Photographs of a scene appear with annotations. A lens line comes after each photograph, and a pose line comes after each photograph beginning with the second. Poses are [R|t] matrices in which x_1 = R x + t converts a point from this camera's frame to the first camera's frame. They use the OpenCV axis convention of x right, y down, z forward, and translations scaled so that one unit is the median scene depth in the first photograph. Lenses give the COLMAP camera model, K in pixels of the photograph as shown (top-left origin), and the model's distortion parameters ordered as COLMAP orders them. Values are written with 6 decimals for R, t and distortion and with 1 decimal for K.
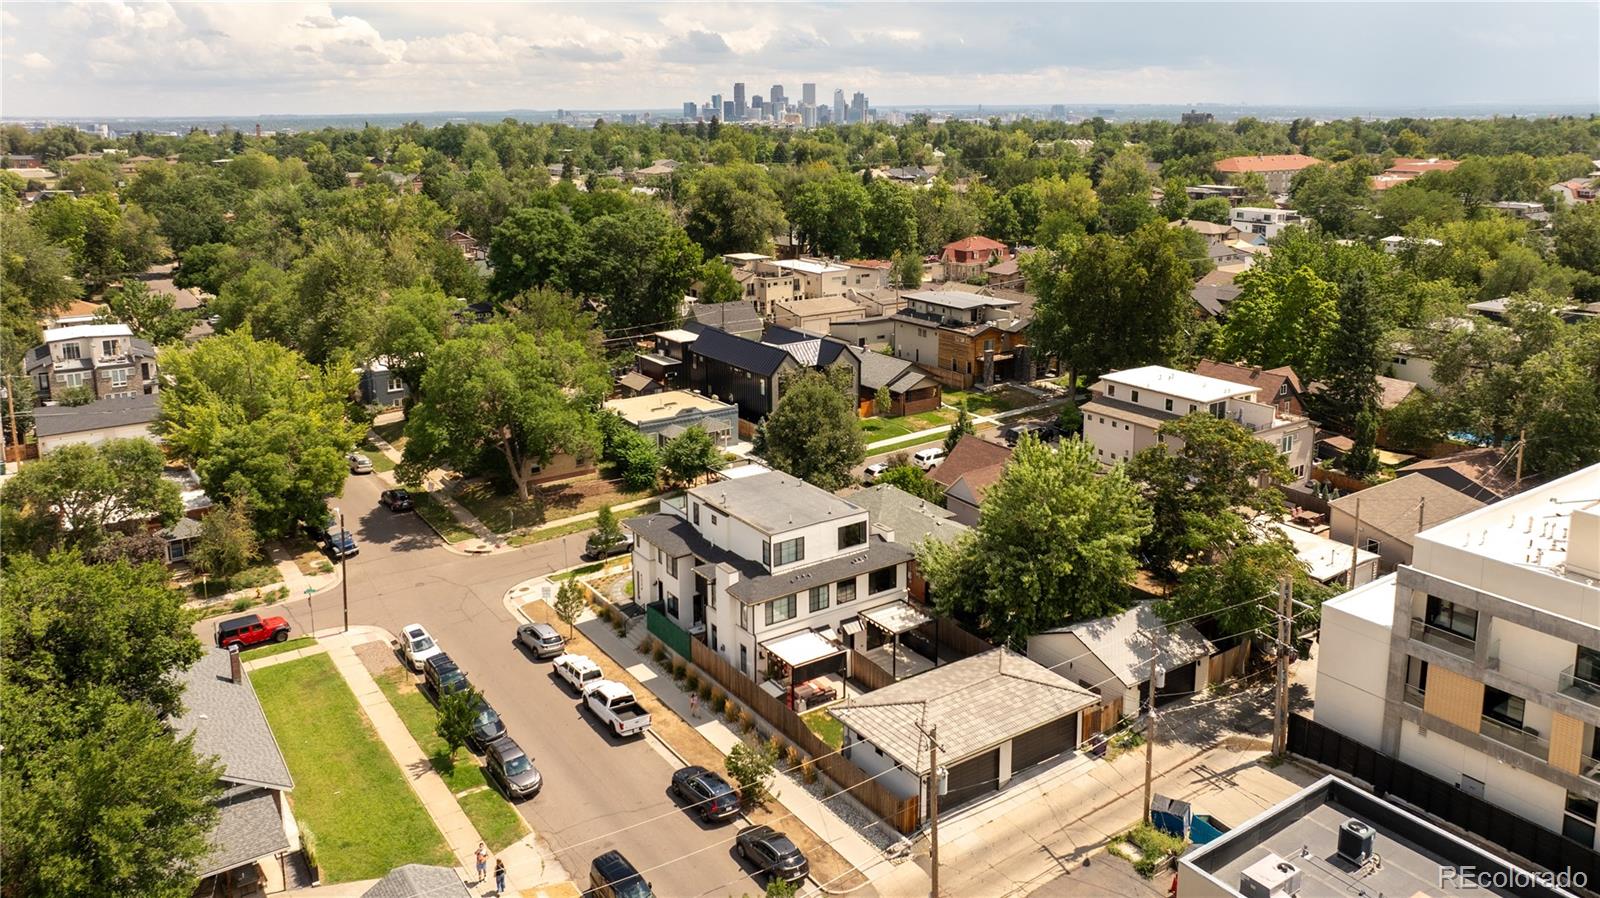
lens RADIAL K [[1160.2, 0, 821.8], [0, 1160.2, 380.6], [0, 0, 1]] dist [-0.015205, 0.002735]
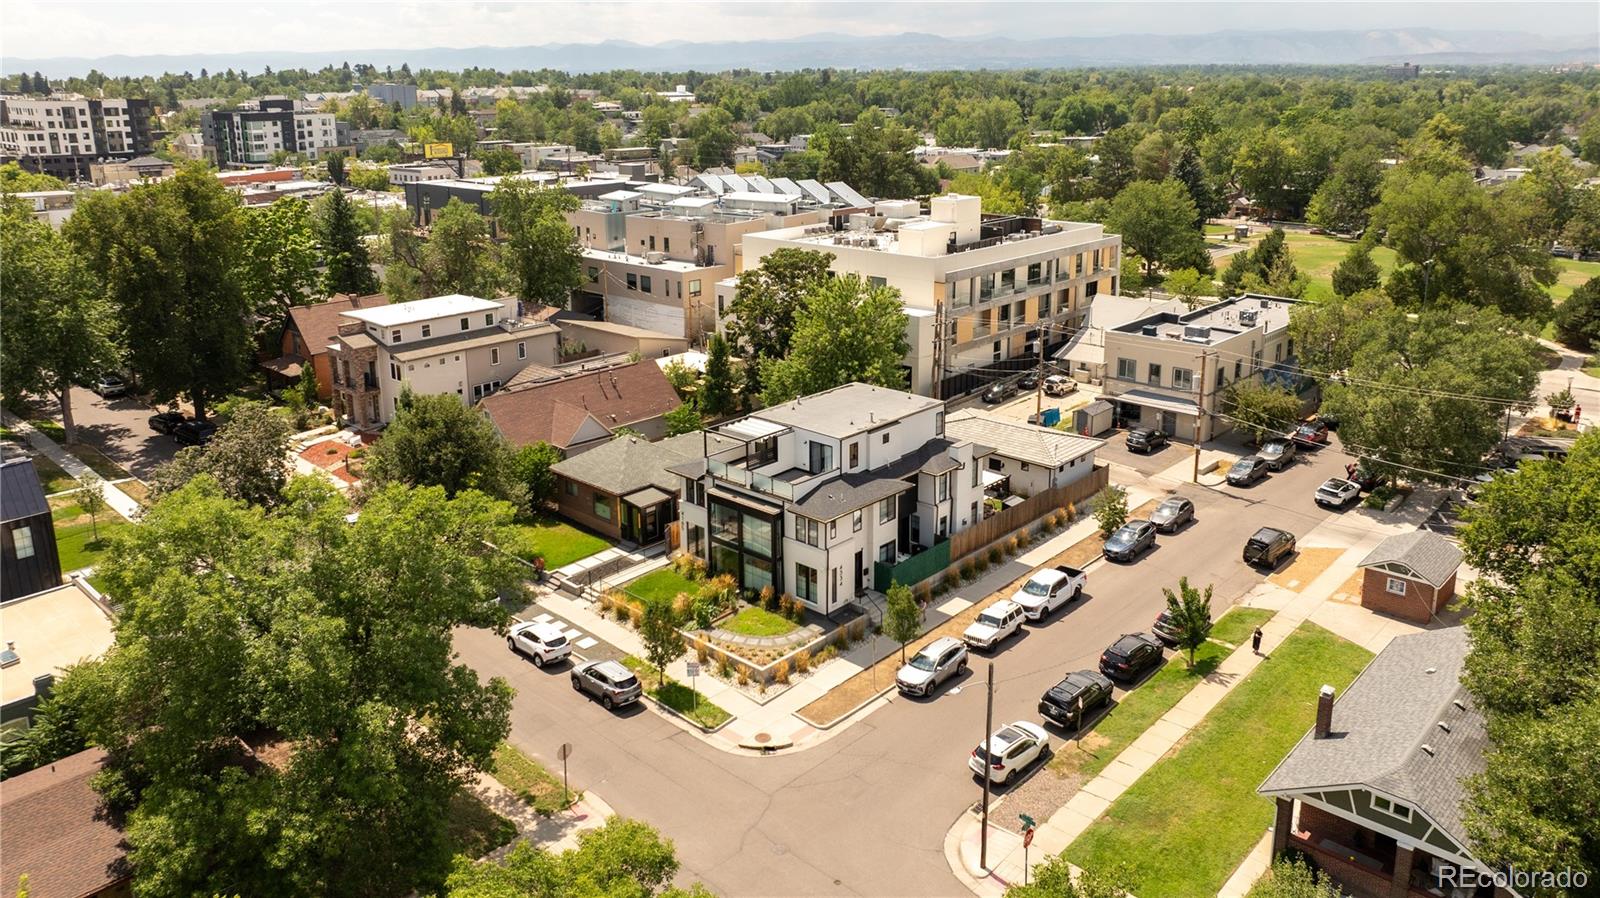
lens RADIAL K [[1134.7, 0, 782.7], [0, 1134.7, 443.6], [0, 0, 1]] dist [-0.036669, 0.063728]
pose [[-0.213004, -0.290047, 0.933007, -0.943805], [0.229977, 0.913208, 0.336396, -0.203187], [-0.949600, 0.286223, -0.127813, 1.230928]]
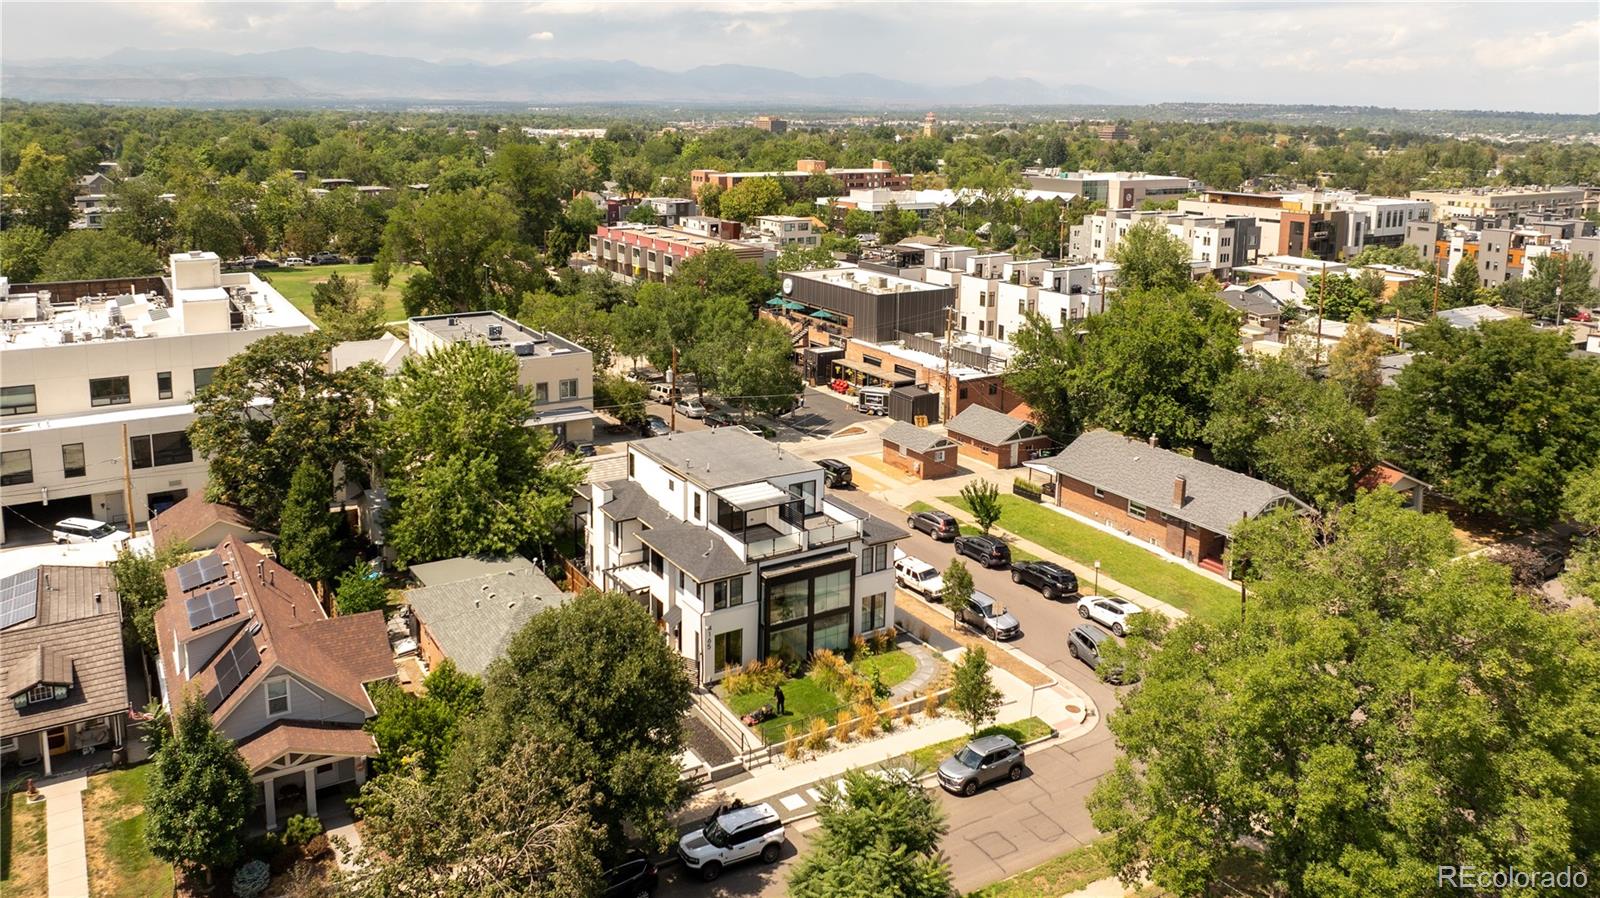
lens RADIAL K [[1134.7, 0, 782.7], [0, 1134.7, 443.6], [0, 0, 1]] dist [-0.036669, 0.063728]
pose [[-0.998224, -0.015682, 0.057469, -0.142742], [0.014543, 0.871385, 0.490385, -0.339453], [-0.057768, 0.490350, -0.869609, 1.818900]]
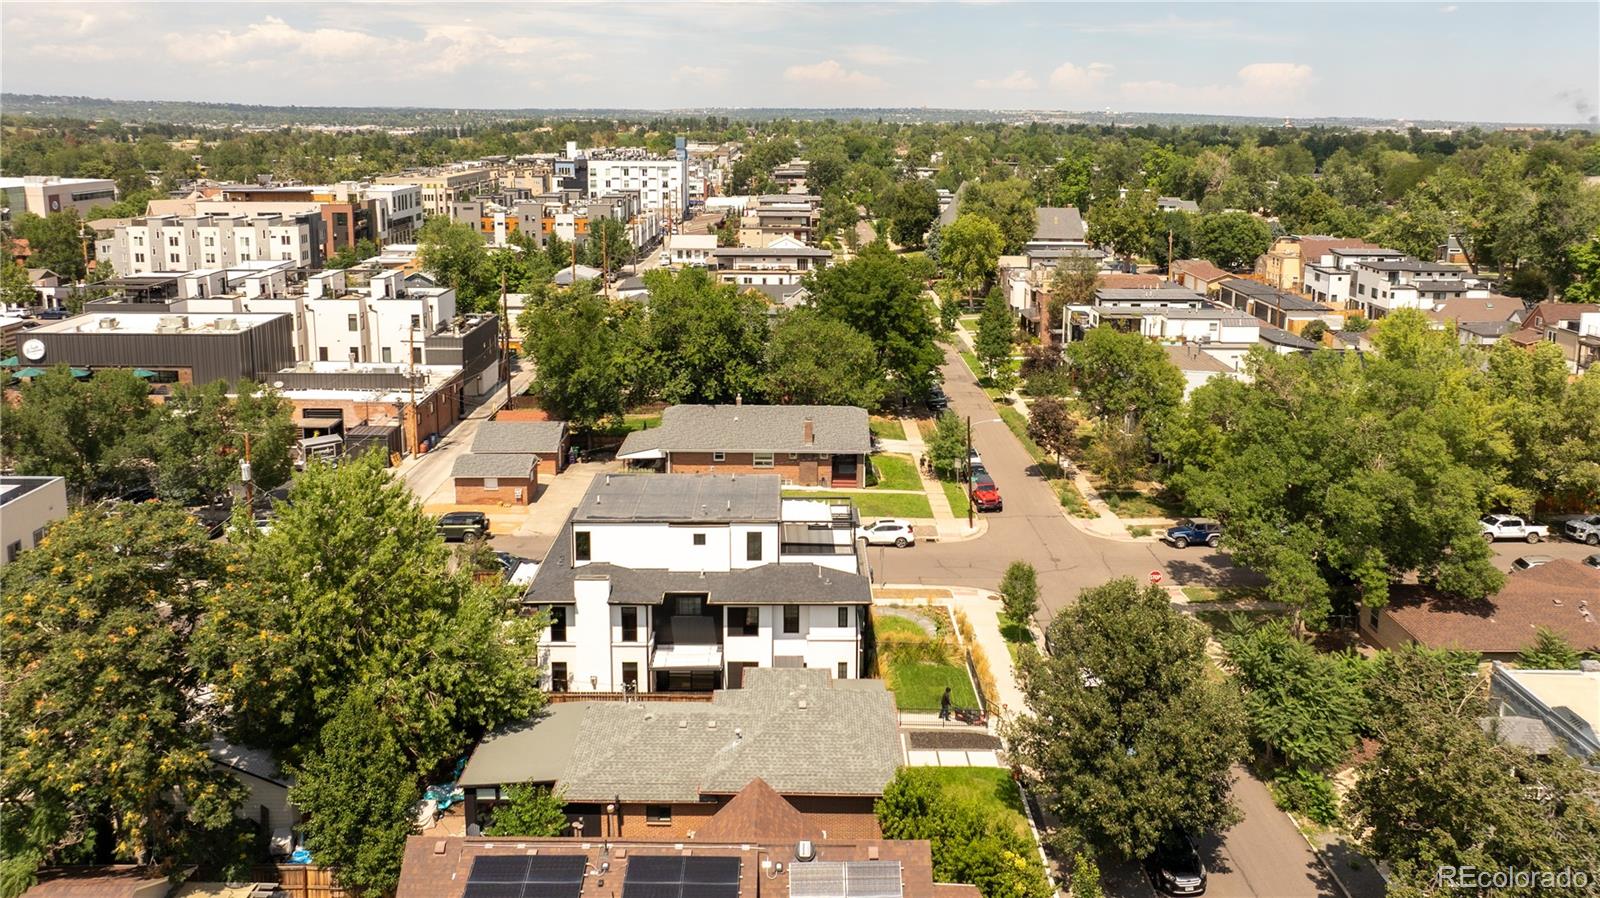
lens RADIAL K [[1134.7, 0, 782.7], [0, 1134.7, 443.6], [0, 0, 1]] dist [-0.036669, 0.063728]
pose [[-0.572883, 0.242167, -0.783046, 0.541005], [-0.179852, 0.894932, 0.408351, -0.265292], [0.799661, 0.374769, -0.469137, 1.462798]]
